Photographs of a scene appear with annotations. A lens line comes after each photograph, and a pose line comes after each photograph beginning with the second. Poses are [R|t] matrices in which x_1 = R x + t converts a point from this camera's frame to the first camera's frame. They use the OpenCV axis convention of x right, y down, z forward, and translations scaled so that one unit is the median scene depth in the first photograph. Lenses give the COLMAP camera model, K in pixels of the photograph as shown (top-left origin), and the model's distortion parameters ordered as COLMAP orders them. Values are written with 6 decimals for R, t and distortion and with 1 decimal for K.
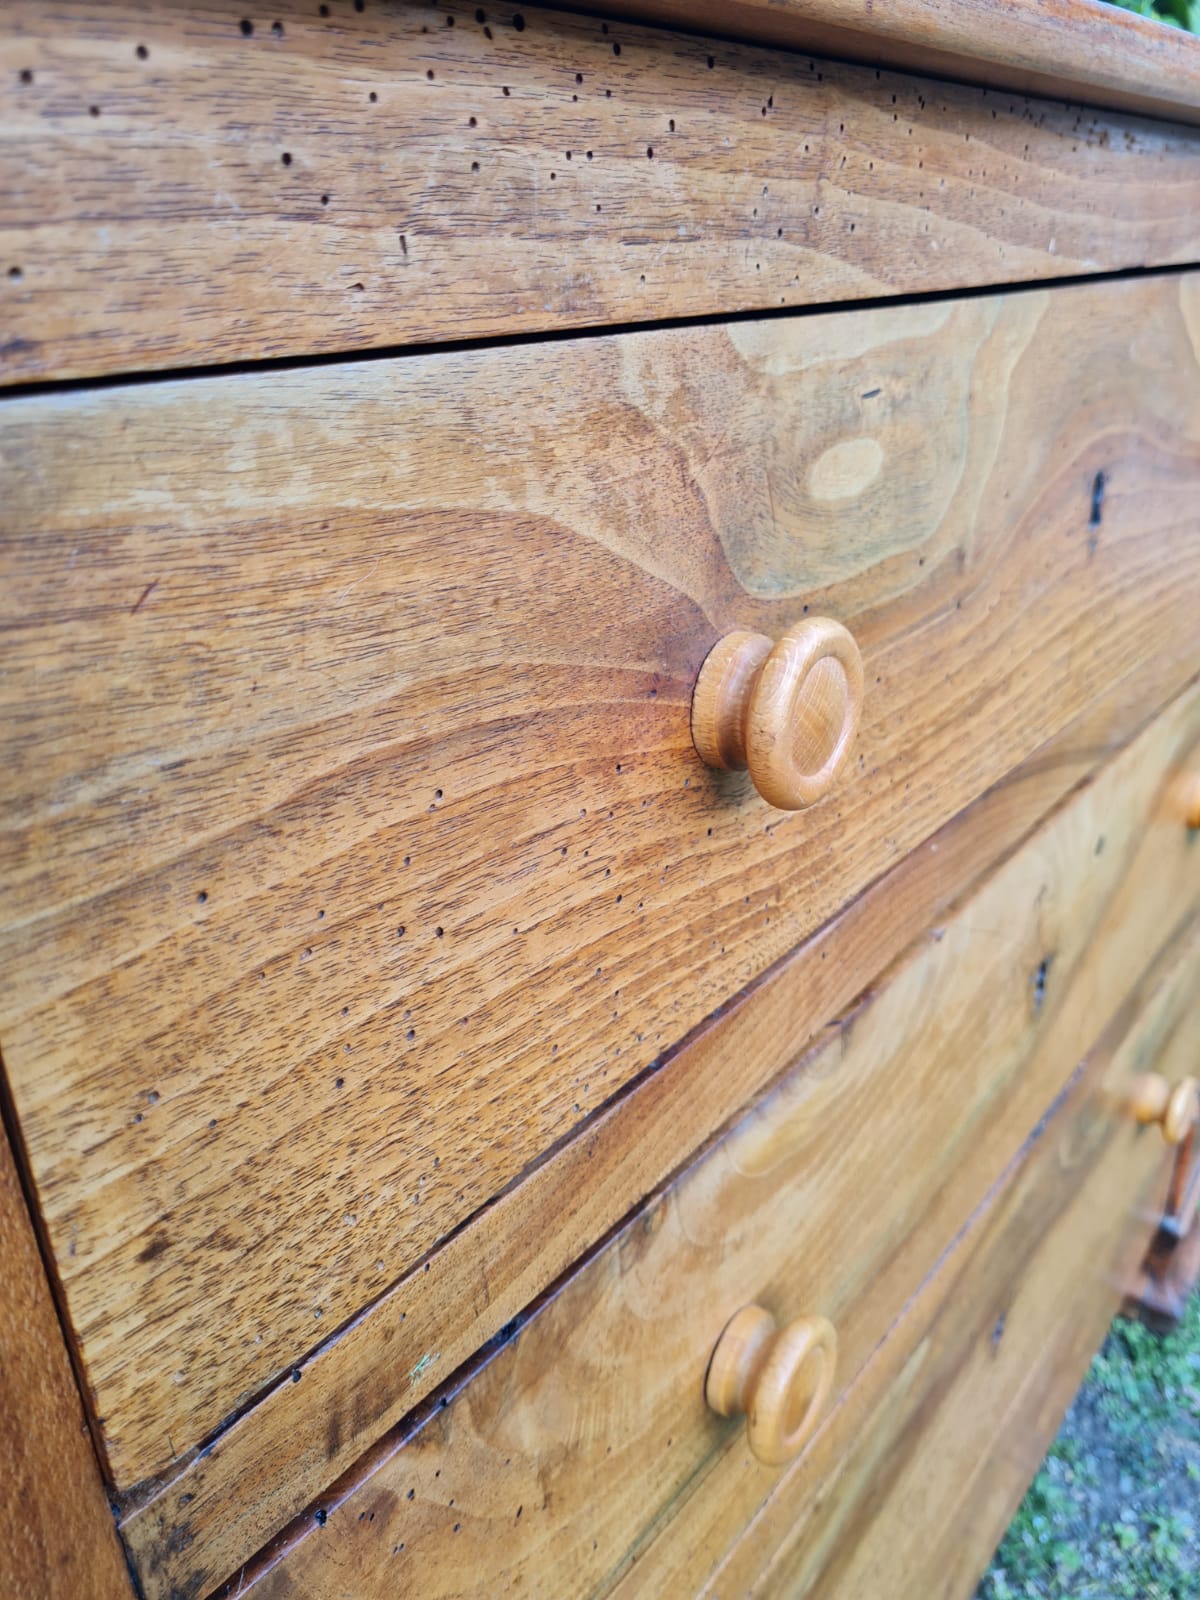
lens RADIAL K [[1227.4, 0, 573.2], [0, 1227.4, 803.6], [0, 0, 1]] dist [-0.003176, -0.002122]
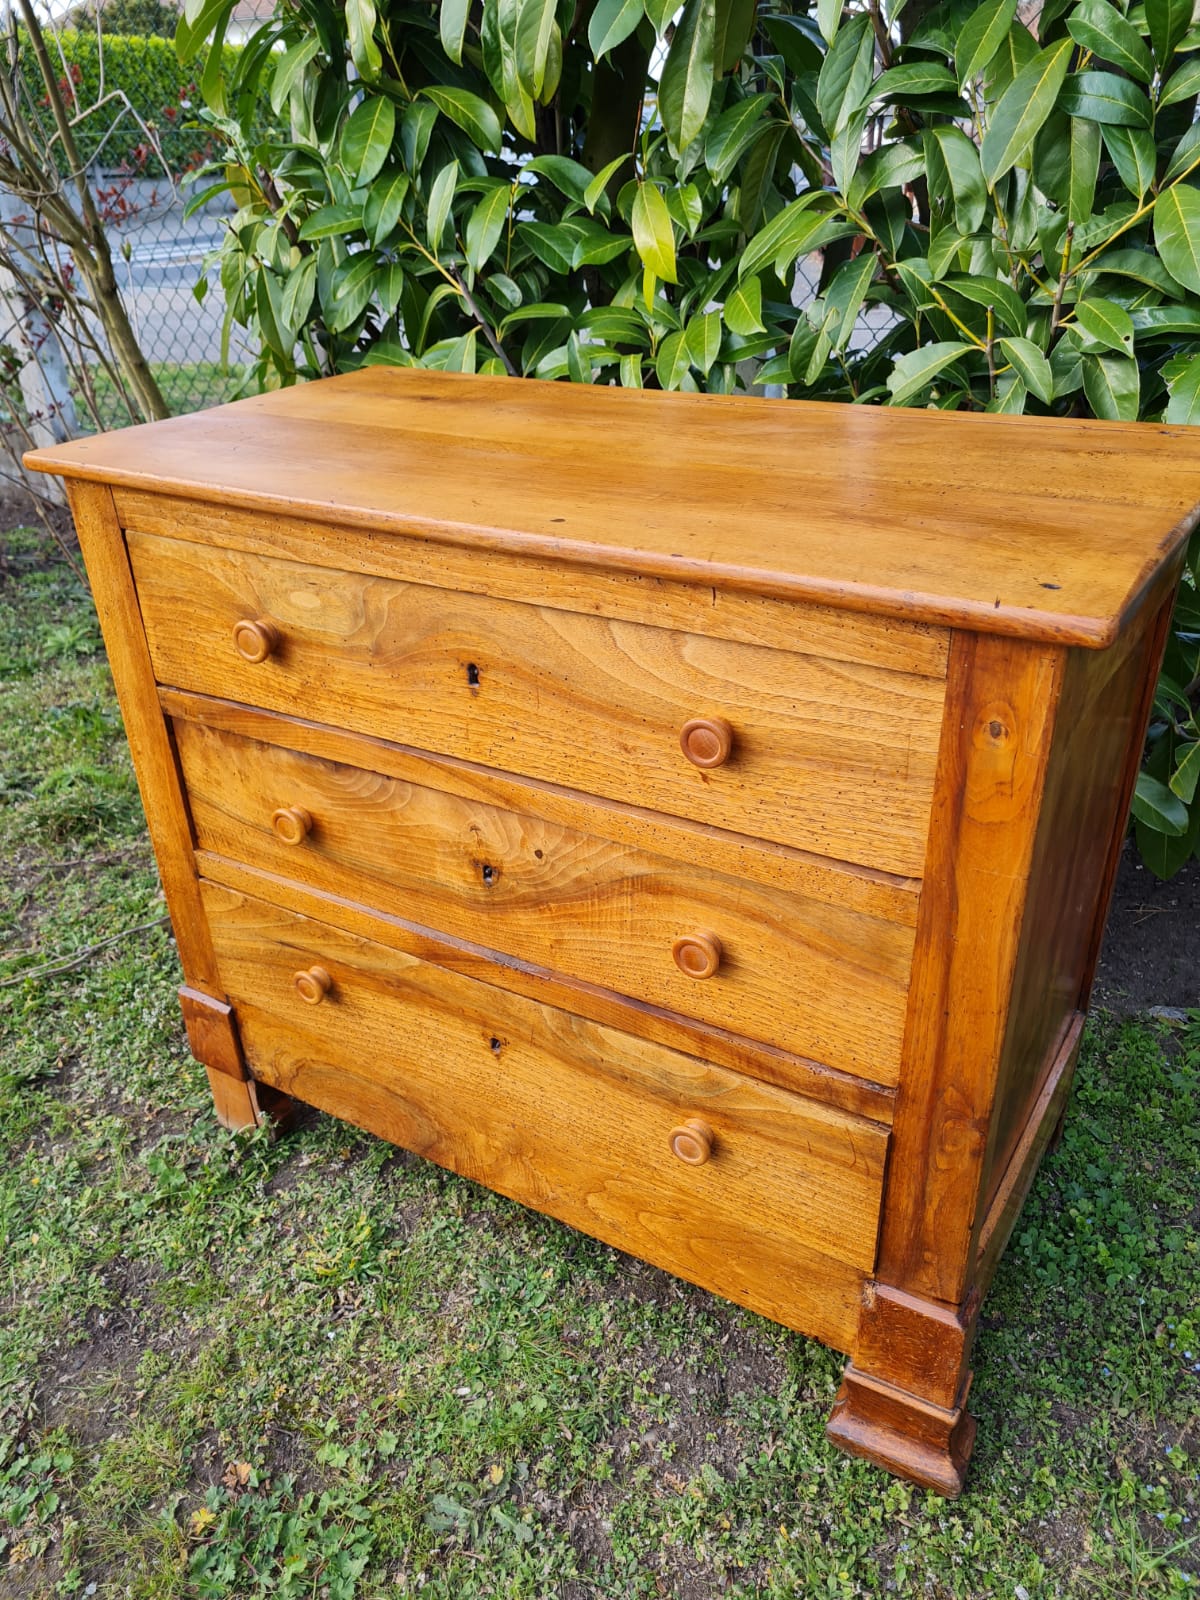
lens RADIAL K [[1179.4, 0, 607.4], [0, 1179.4, 826.0], [0, 0, 1]] dist [0.044144, -0.030904]
pose [[0.159908, 0.508874, -0.845859, 4.325510], [-0.384105, 0.821430, 0.421564, -1.809358], [0.909337, 0.257487, 0.326814, 0.954470]]
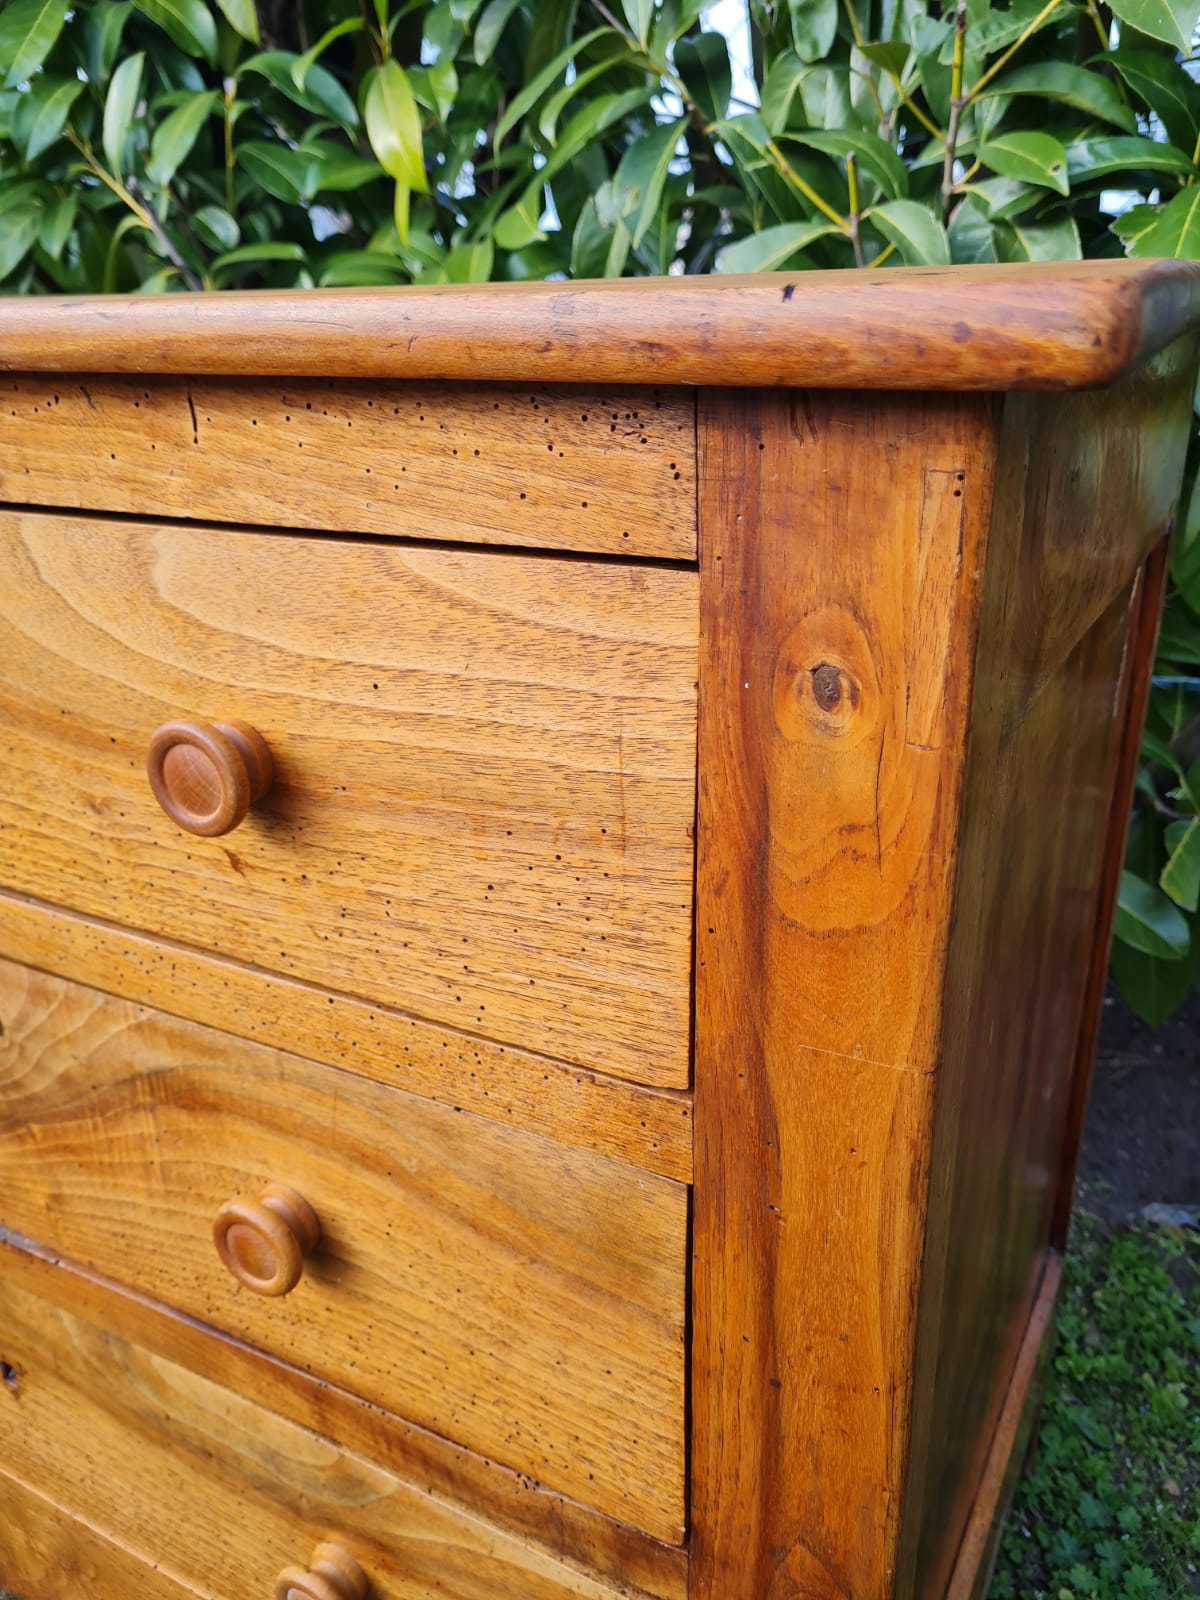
lens RADIAL K [[1206.0, 0, 607.6], [0, 1206.0, 787.1], [0, 0, 1]] dist [-0.001834, 0.012605]
pose [[0.203962, 0.384452, -0.900331, 2.851182], [-0.390400, 0.875314, 0.285328, -1.307425], [0.897768, 0.293294, 0.328621, 2.234724]]
